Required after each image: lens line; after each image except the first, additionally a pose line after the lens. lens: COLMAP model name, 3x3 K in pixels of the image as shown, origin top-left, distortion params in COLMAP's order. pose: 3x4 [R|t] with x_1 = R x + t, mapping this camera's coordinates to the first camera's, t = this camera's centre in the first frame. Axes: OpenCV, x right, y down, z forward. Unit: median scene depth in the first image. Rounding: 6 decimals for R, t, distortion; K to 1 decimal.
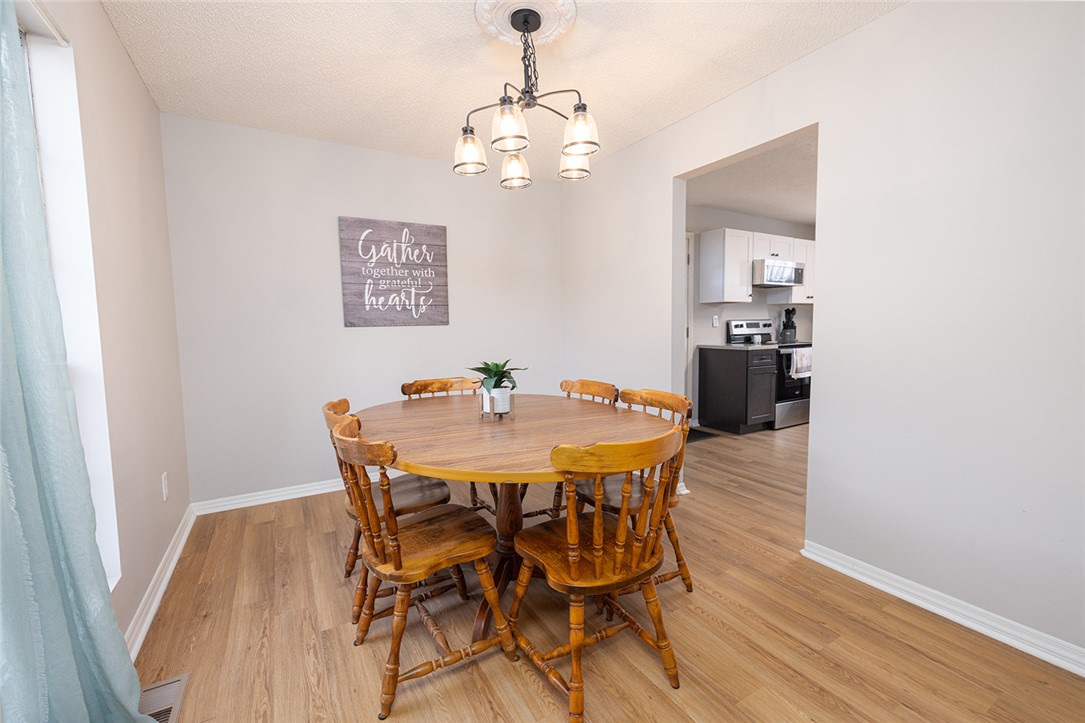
lens RADIAL K [[451.3, 0, 543.2], [0, 451.3, 363.3], [0, 0, 1]] dist [-0.009859, -0.000104]
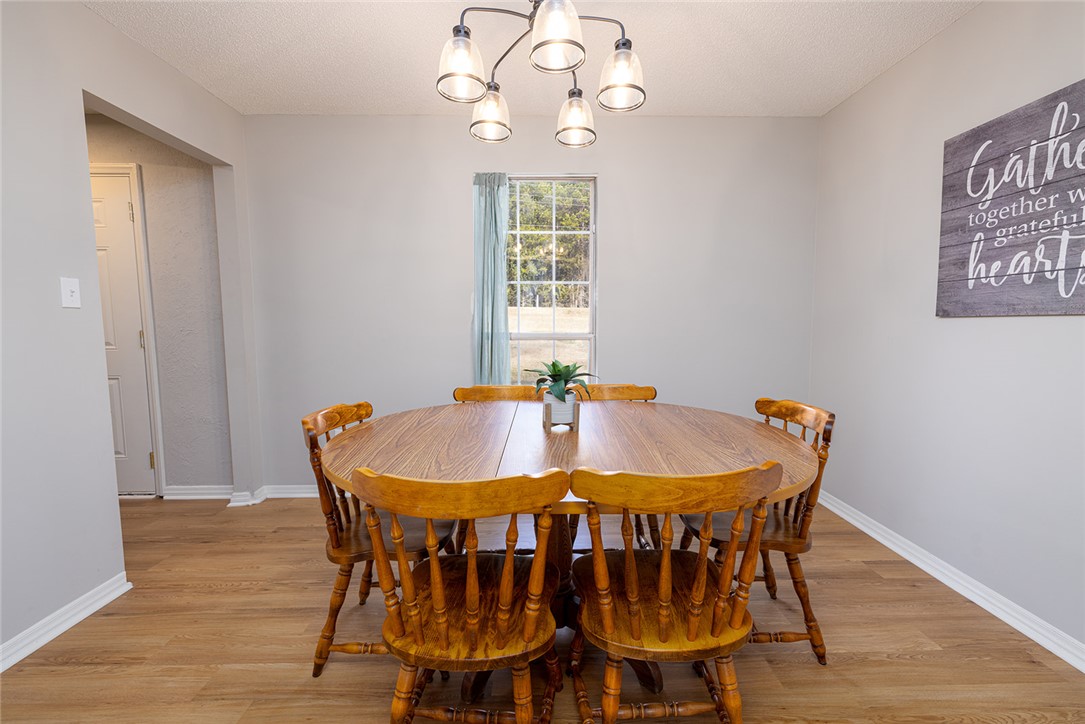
lens RADIAL K [[451.3, 0, 545.4], [0, 451.3, 364.5], [0, 0, 1]] dist [-0.009859, -0.000104]
pose [[-0.488265, 0.099089, -0.867052, 0.373158], [-0.063281, 0.986898, 0.148420, -0.071483], [0.870398, 0.127336, -0.475597, 0.803377]]
